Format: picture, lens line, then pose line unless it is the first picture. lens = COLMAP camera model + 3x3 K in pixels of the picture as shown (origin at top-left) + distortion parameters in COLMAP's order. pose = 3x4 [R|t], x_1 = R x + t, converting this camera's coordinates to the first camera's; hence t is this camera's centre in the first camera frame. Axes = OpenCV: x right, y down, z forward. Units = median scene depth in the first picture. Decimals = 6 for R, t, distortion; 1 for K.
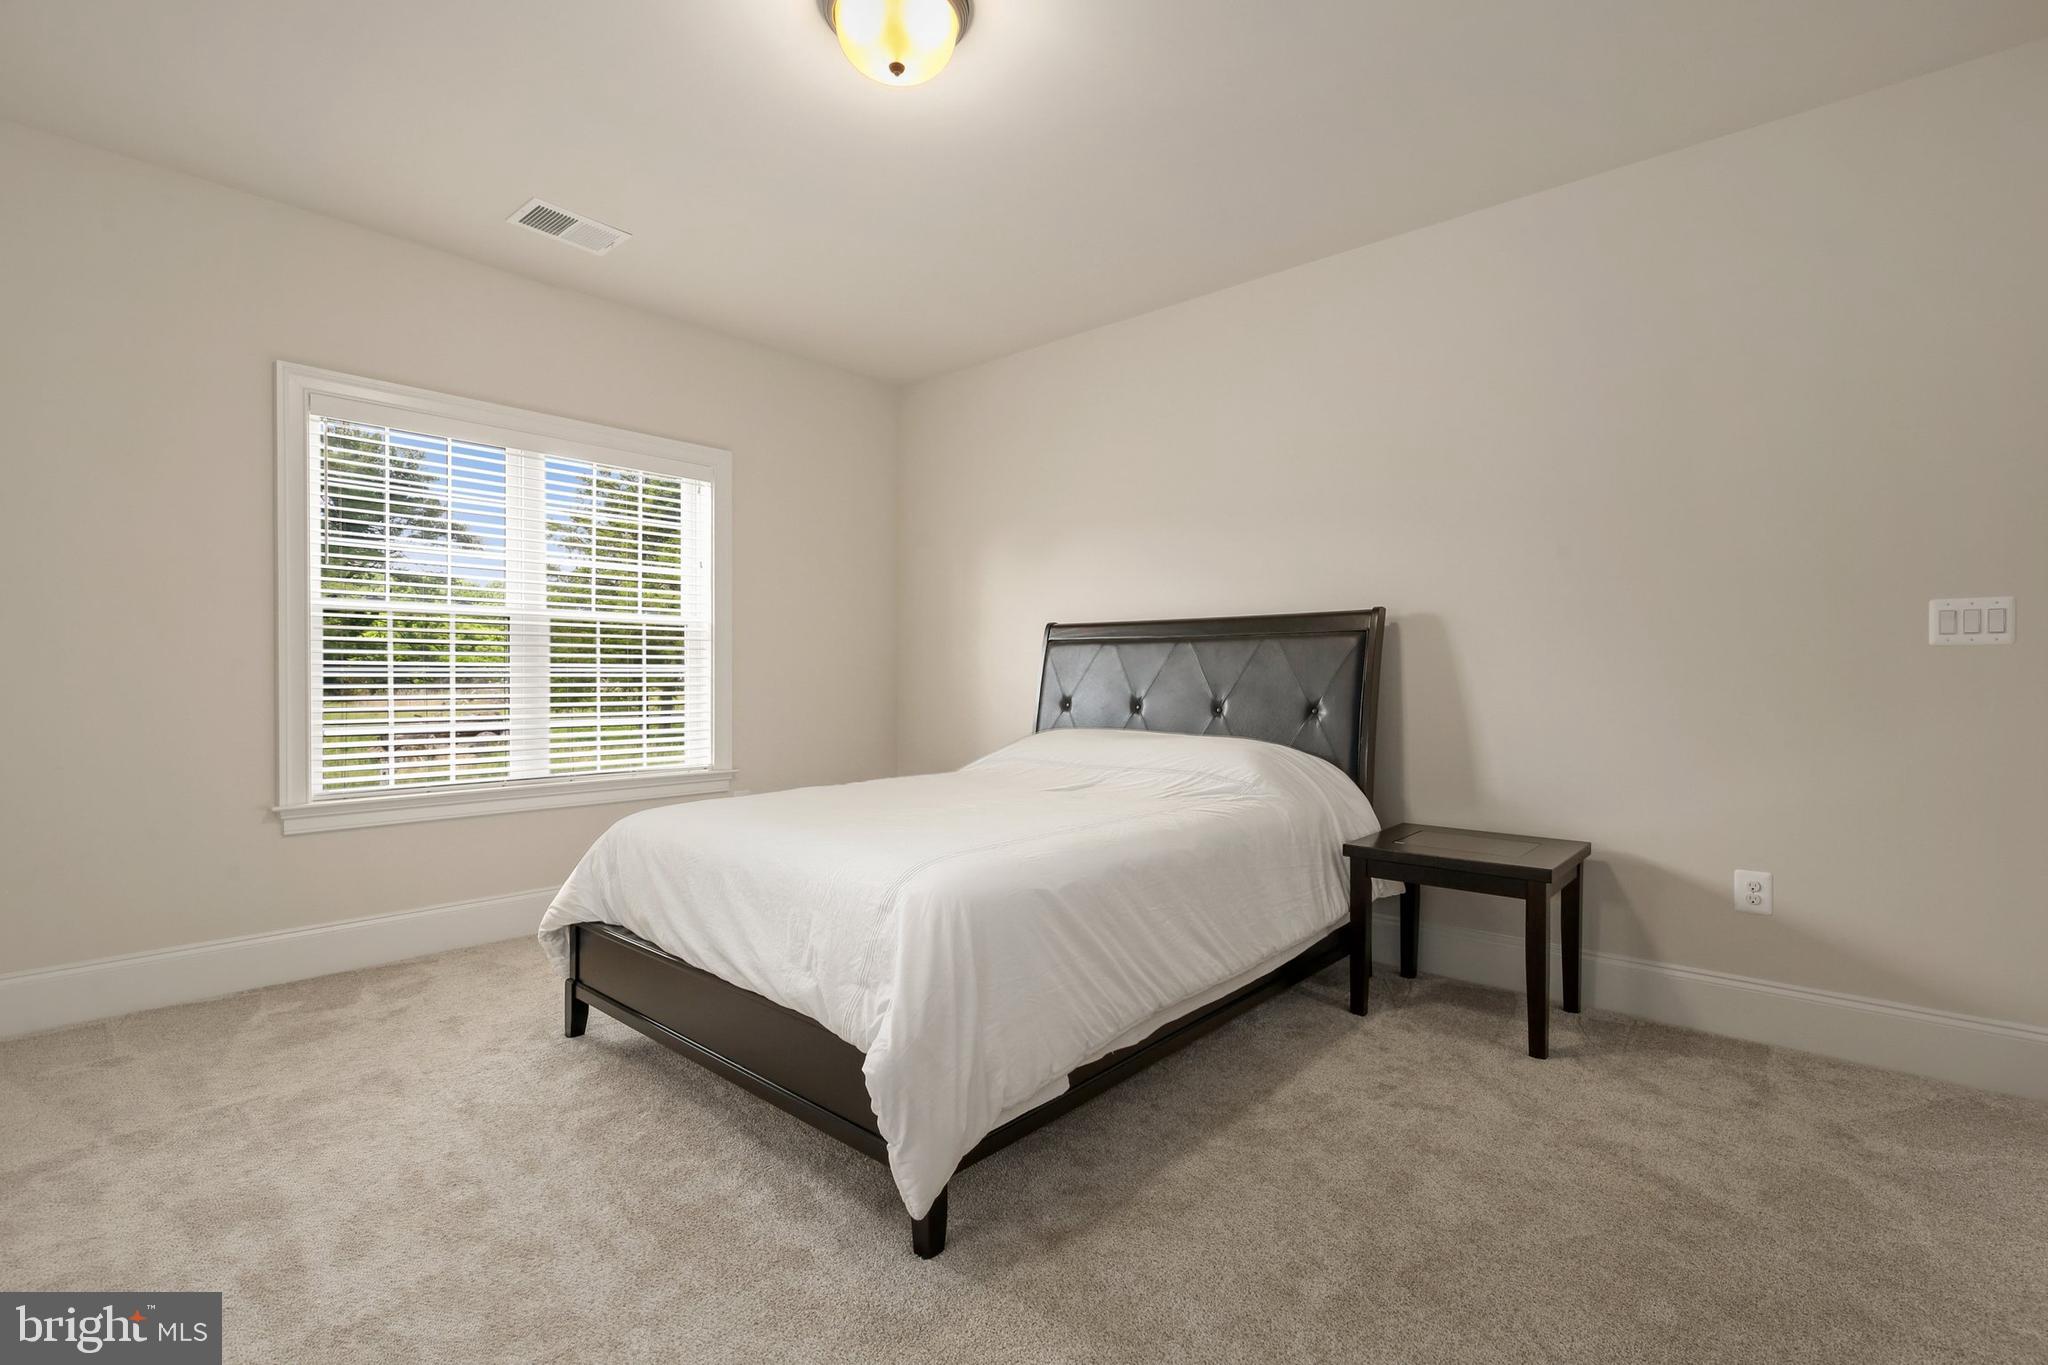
lens RADIAL K [[928.8, 0, 1024.0], [0, 928.8, 682.5], [0, 0, 1]] dist [0.000416, -0.000071]
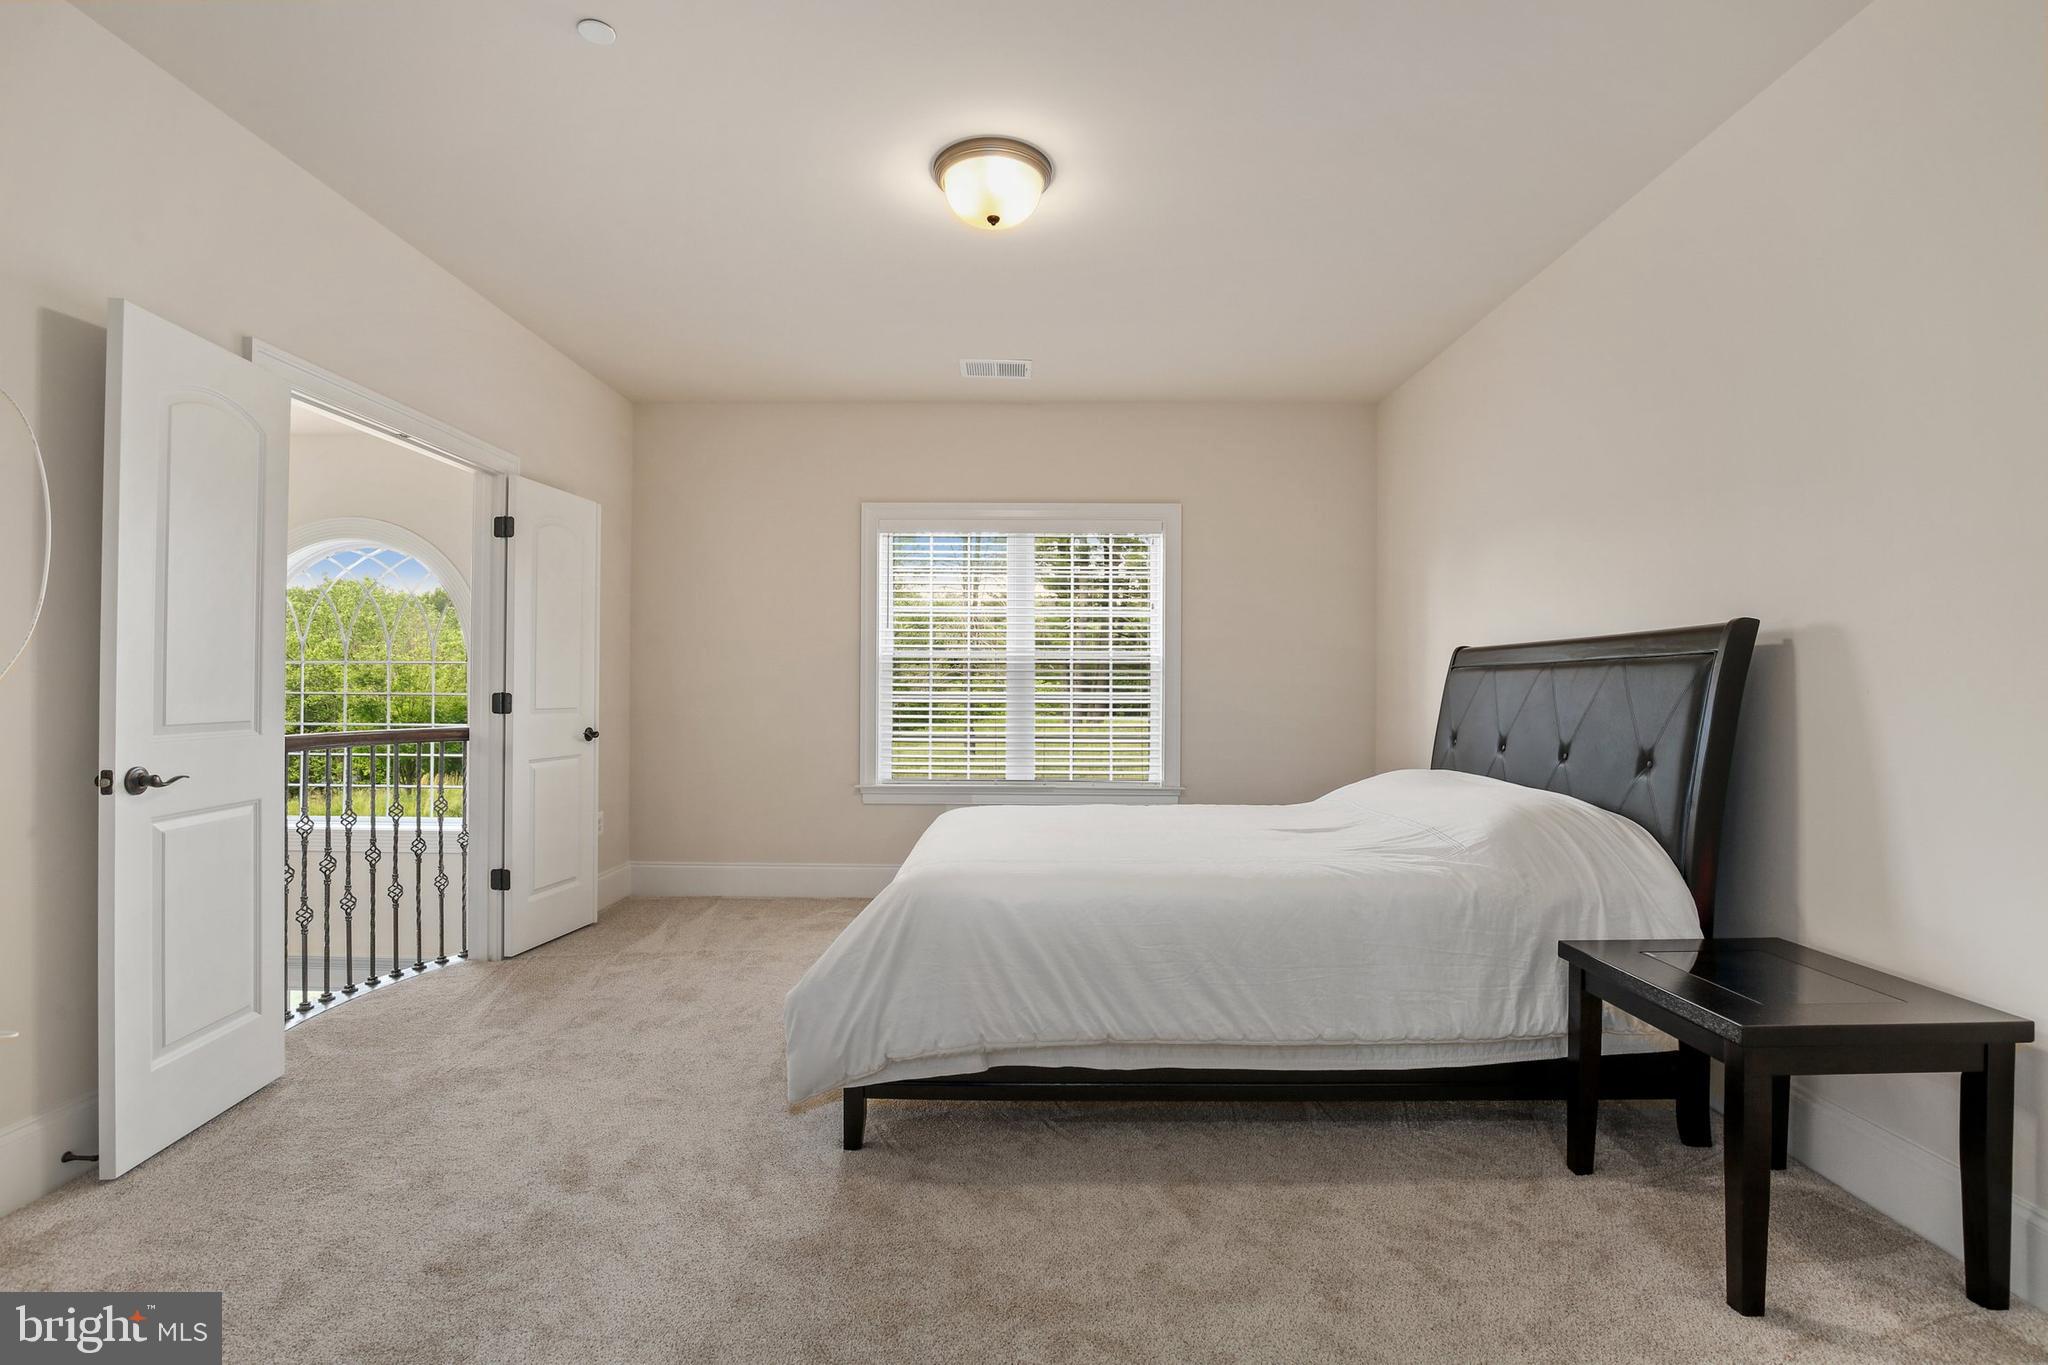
lens RADIAL K [[910.1, 0, 988.2], [0, 910.1, 688.4], [0, 0, 1]] dist [-0.021448, 0.000309]
pose [[0.660725, -0.002055, -0.750625, 0.489455], [-0.006871, 0.999938, -0.008786, -0.018355], [0.750597, 0.010962, 0.660670, 0.135505]]
